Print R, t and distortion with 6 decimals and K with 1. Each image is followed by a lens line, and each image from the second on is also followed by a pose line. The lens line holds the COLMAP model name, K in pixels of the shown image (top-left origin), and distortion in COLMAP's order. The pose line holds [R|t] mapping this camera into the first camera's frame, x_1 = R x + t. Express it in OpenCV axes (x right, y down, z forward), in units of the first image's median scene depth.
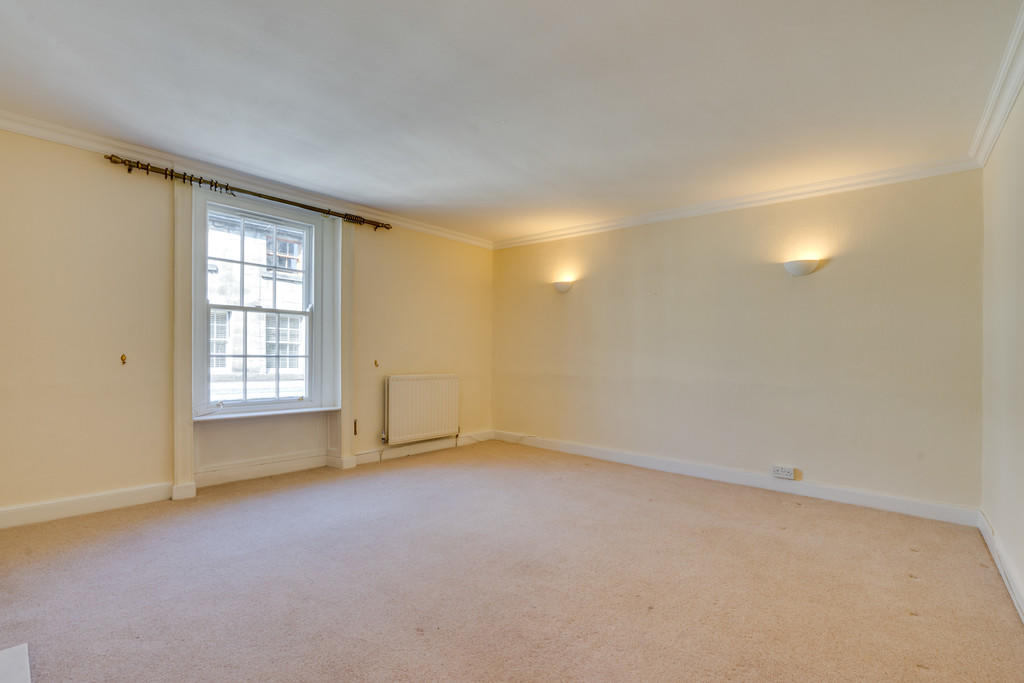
lens RADIAL K [[468.8, 0, 512.0], [0, 468.8, 341.5], [0, 0, 1]] dist [-0.002893, -0.000095]
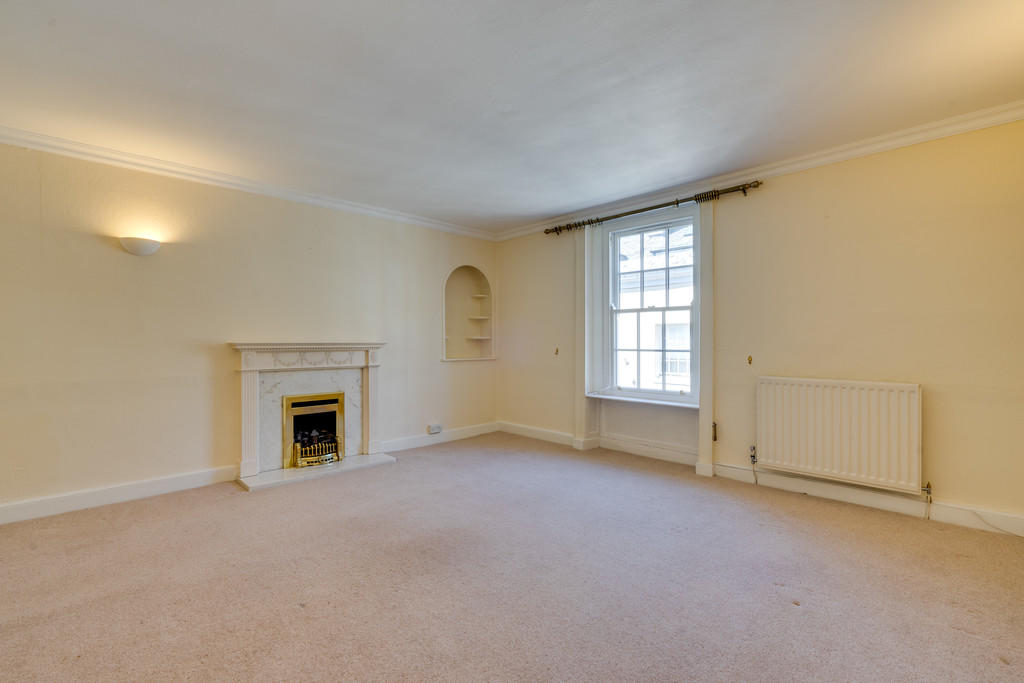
lens RADIAL K [[468.8, 0, 512.0], [0, 468.8, 341.5], [0, 0, 1]] dist [-0.002893, -0.000095]
pose [[-0.080419, -0.010595, -0.996705, 0.598126], [0.027112, 0.999550, -0.012813, 0.014577], [0.996392, -0.028053, -0.080096, 0.728421]]
